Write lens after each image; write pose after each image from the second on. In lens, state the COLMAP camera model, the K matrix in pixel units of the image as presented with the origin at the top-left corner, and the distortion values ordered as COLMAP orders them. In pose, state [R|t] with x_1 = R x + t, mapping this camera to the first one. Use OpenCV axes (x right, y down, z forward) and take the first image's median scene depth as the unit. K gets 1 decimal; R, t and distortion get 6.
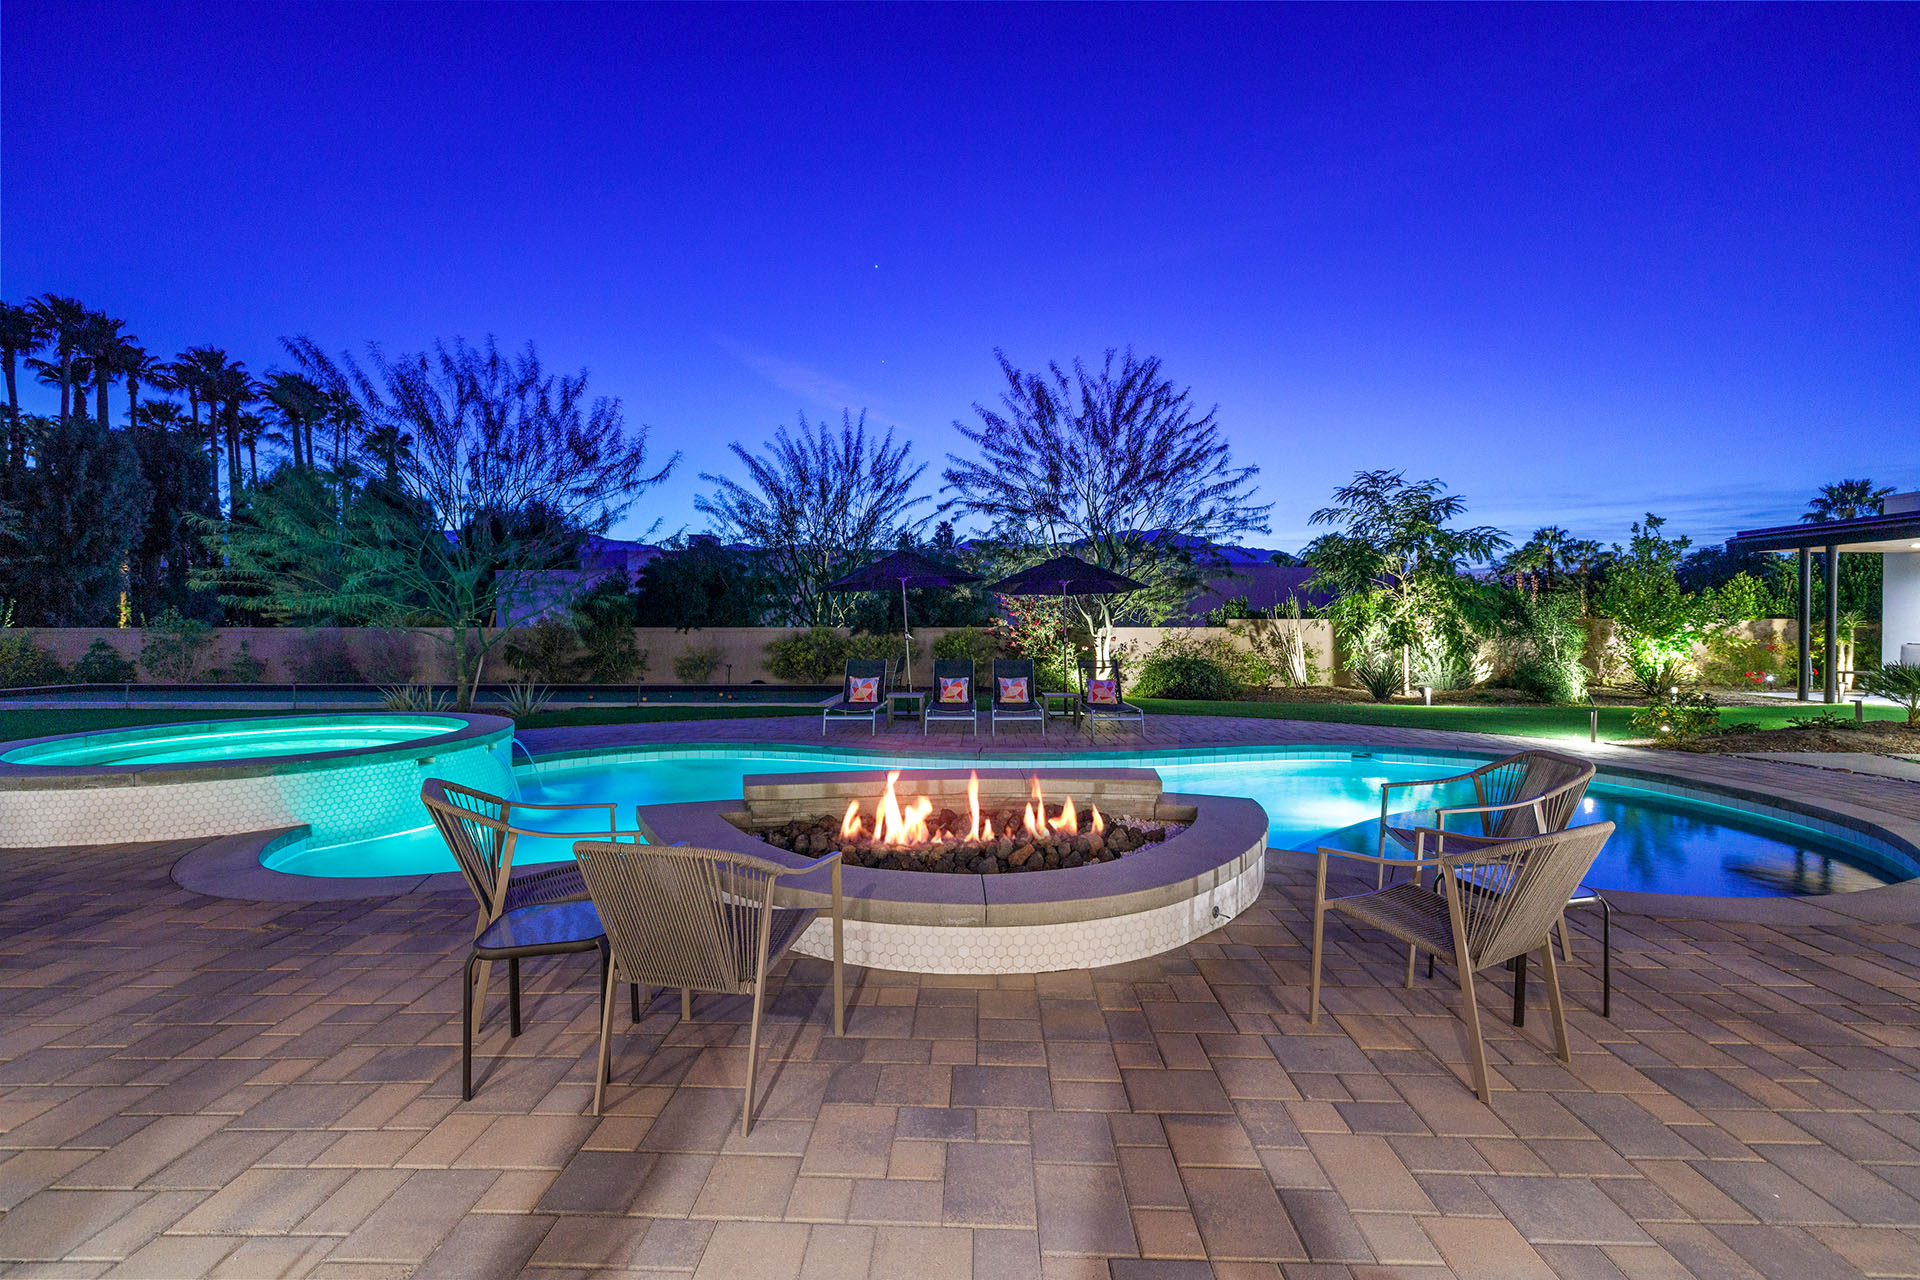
lens RADIAL K [[799.4, 0, 961.6], [0, 799.4, 642.6], [0, 0, 1]] dist [0.002392, 0.000094]
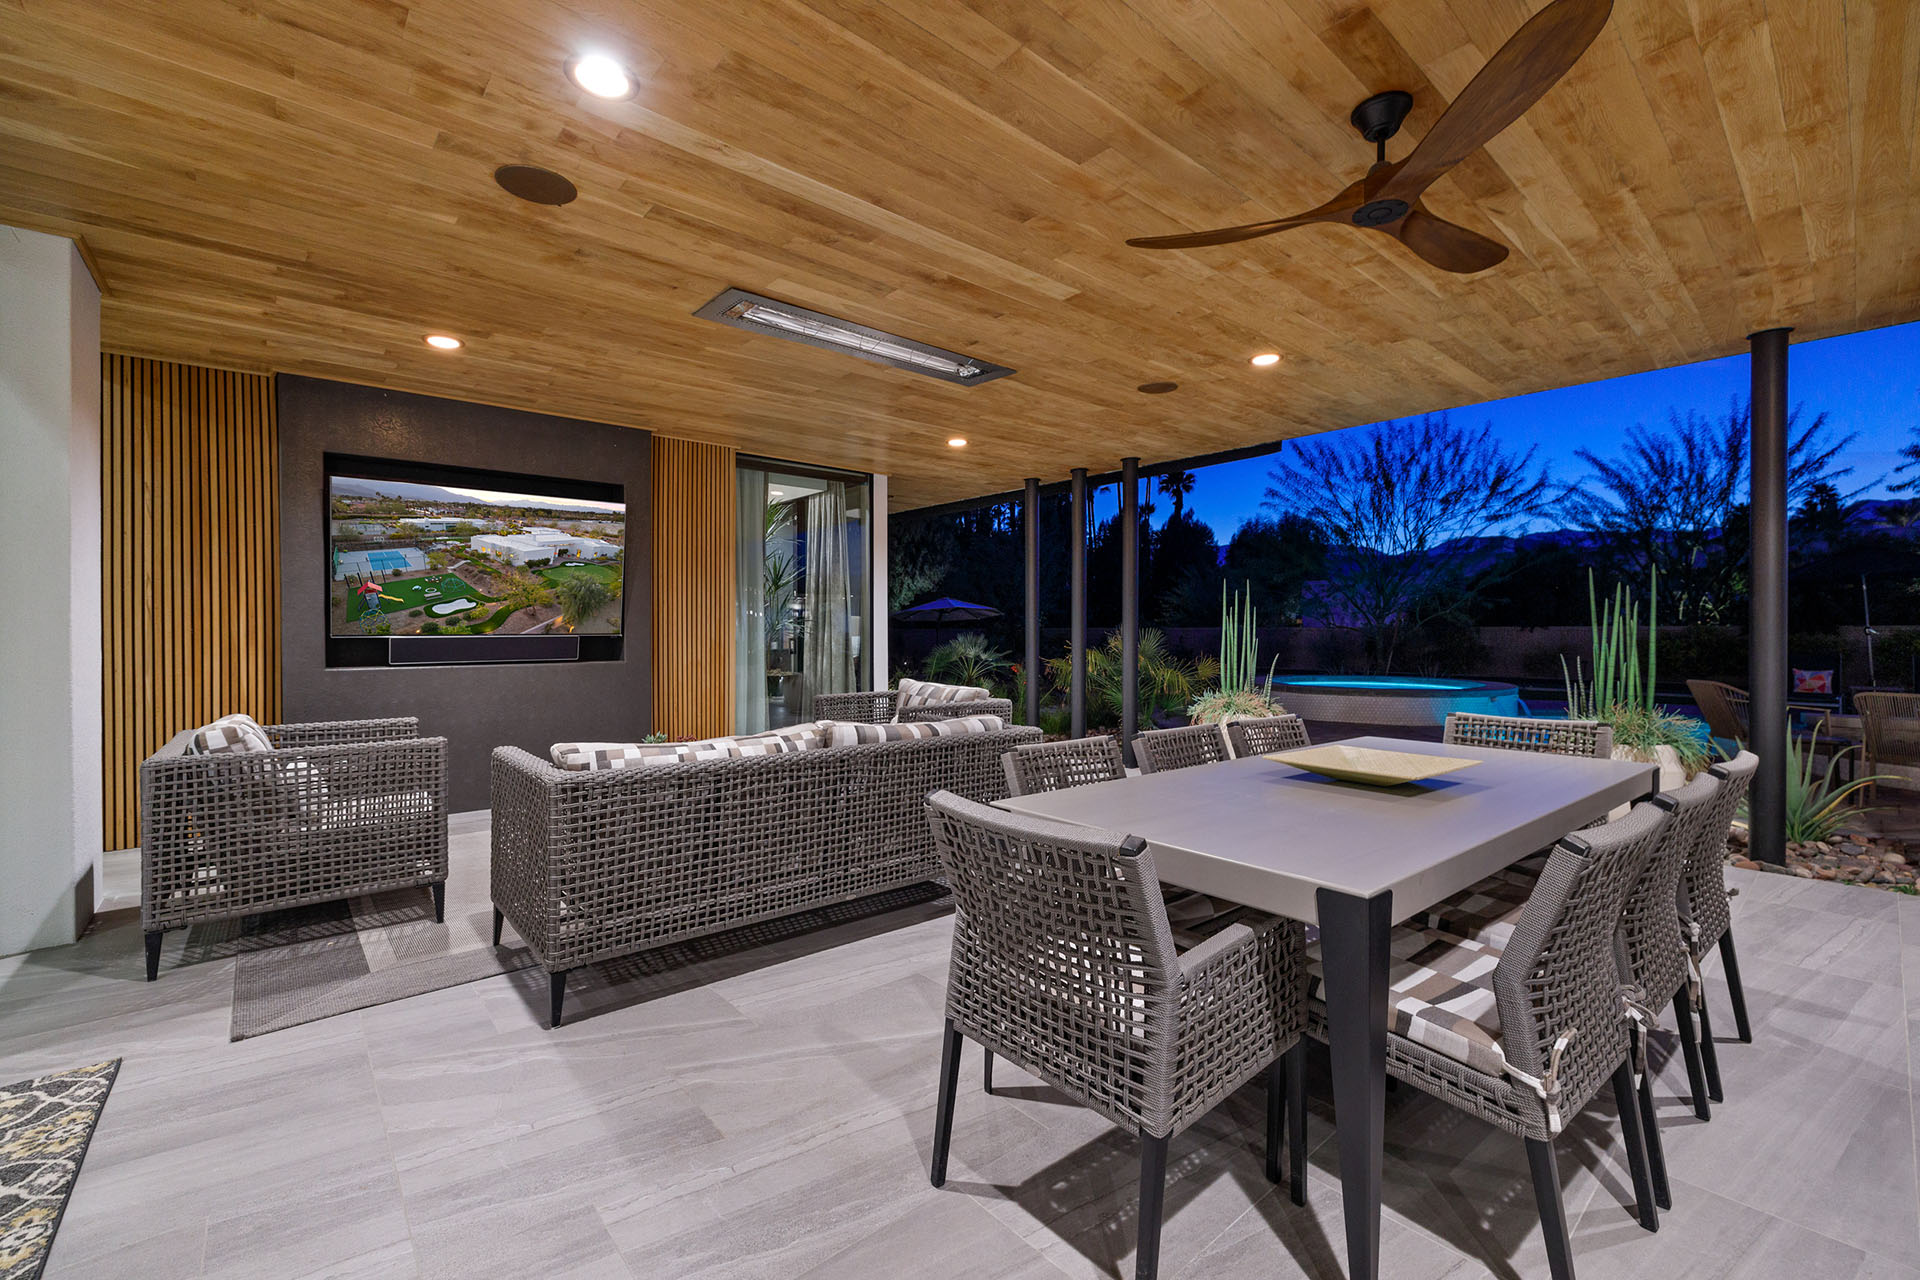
lens RADIAL K [[799.4, 0, 960.0], [0, 799.4, 638.3], [0, 0, 1]] dist [0.002392, 0.000094]
pose [[0.675284, 0.006792, -0.737527, -0.070128], [-0.014152, 0.999893, -0.003749, 0.015198], [0.737422, 0.012969, 0.675308, -0.365905]]
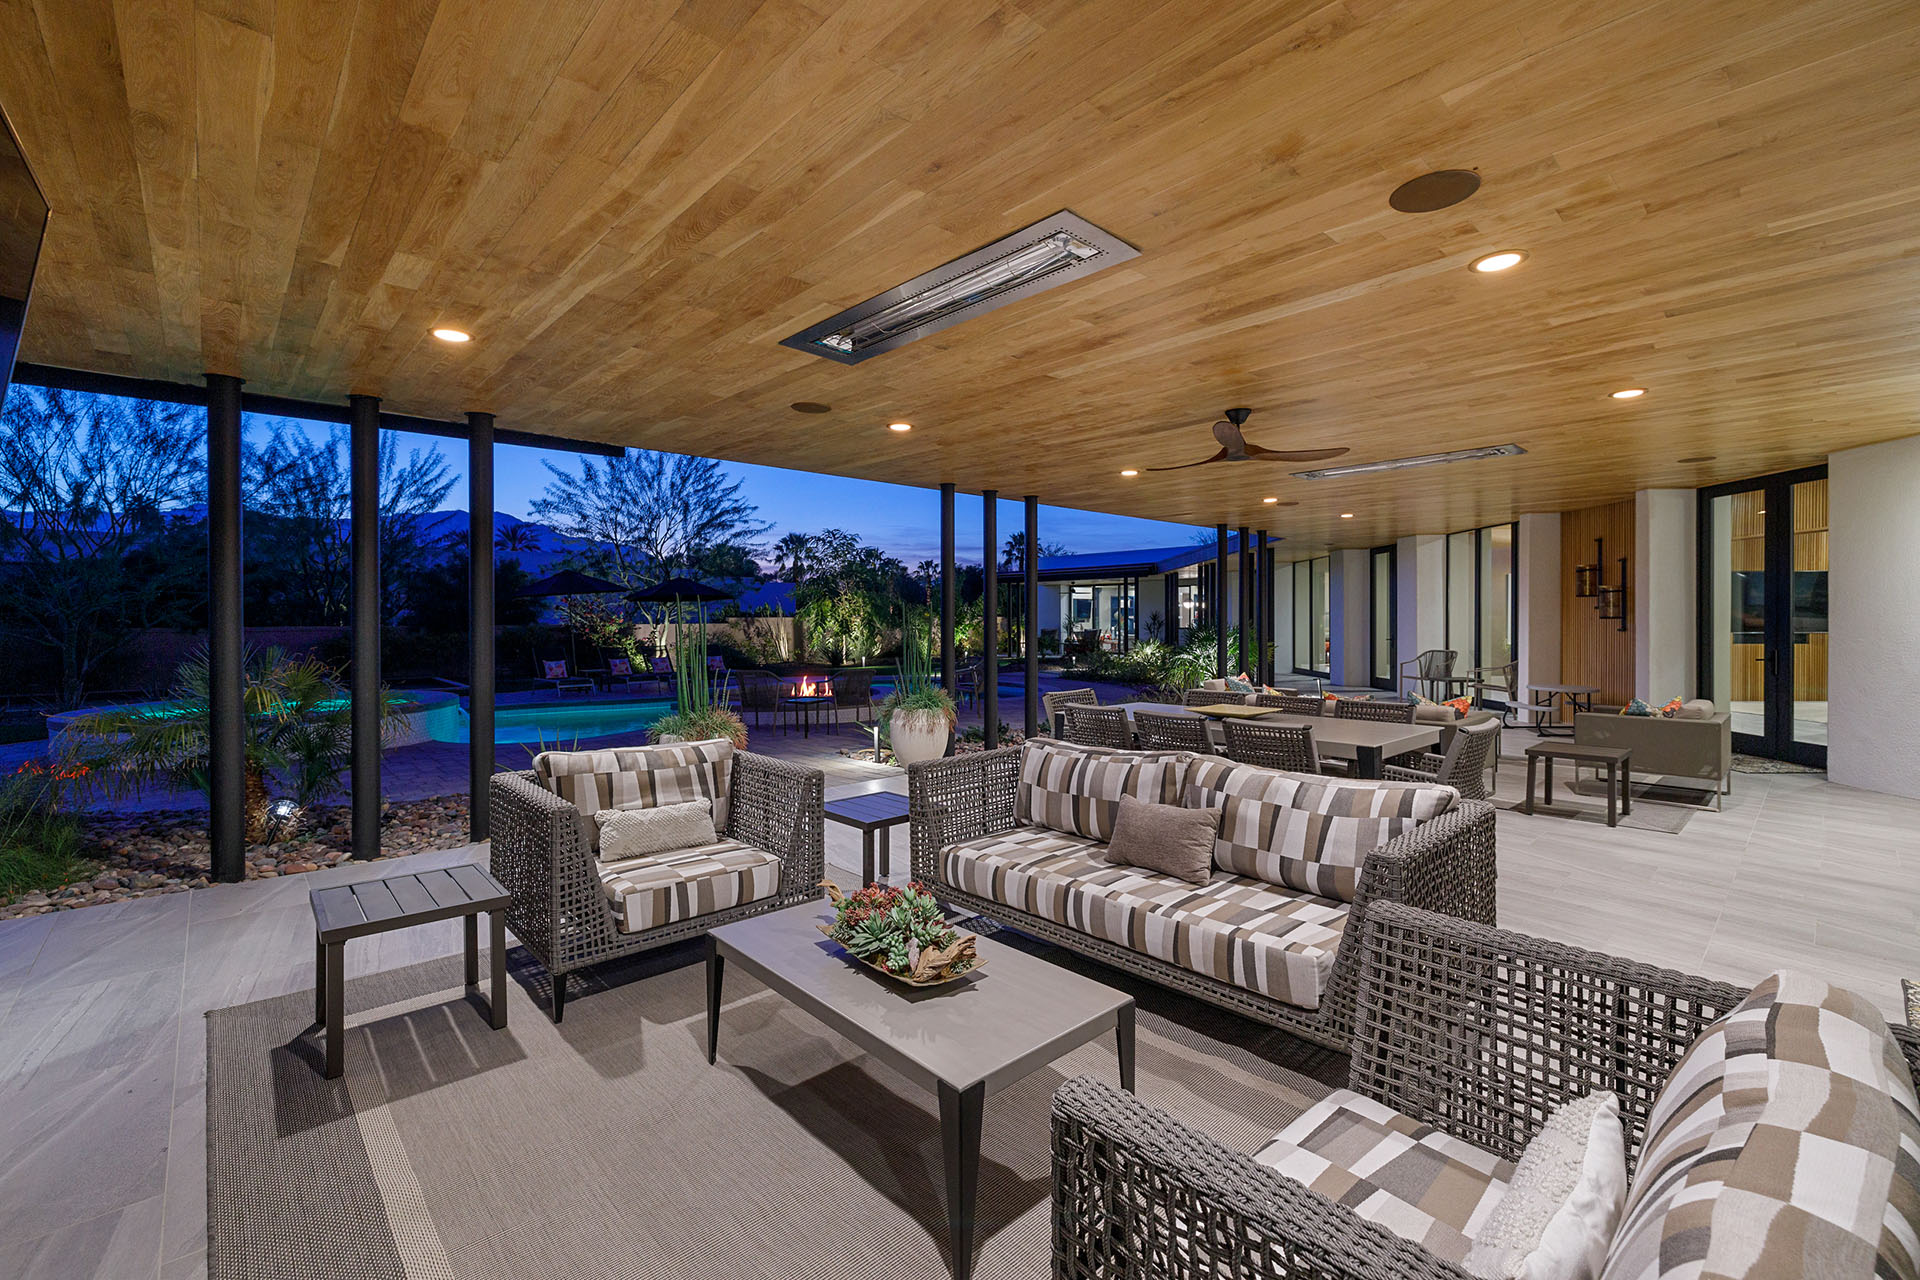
lens RADIAL K [[799.4, 0, 978.4], [0, 799.4, 628.6], [0, 0, 1]] dist [0.002392, 0.000094]
pose [[0.709348, -0.012901, 0.704740, -0.408292], [0.021094, 0.999773, -0.002930, 0.003955], [-0.704542, 0.016944, 0.709460, -0.365384]]
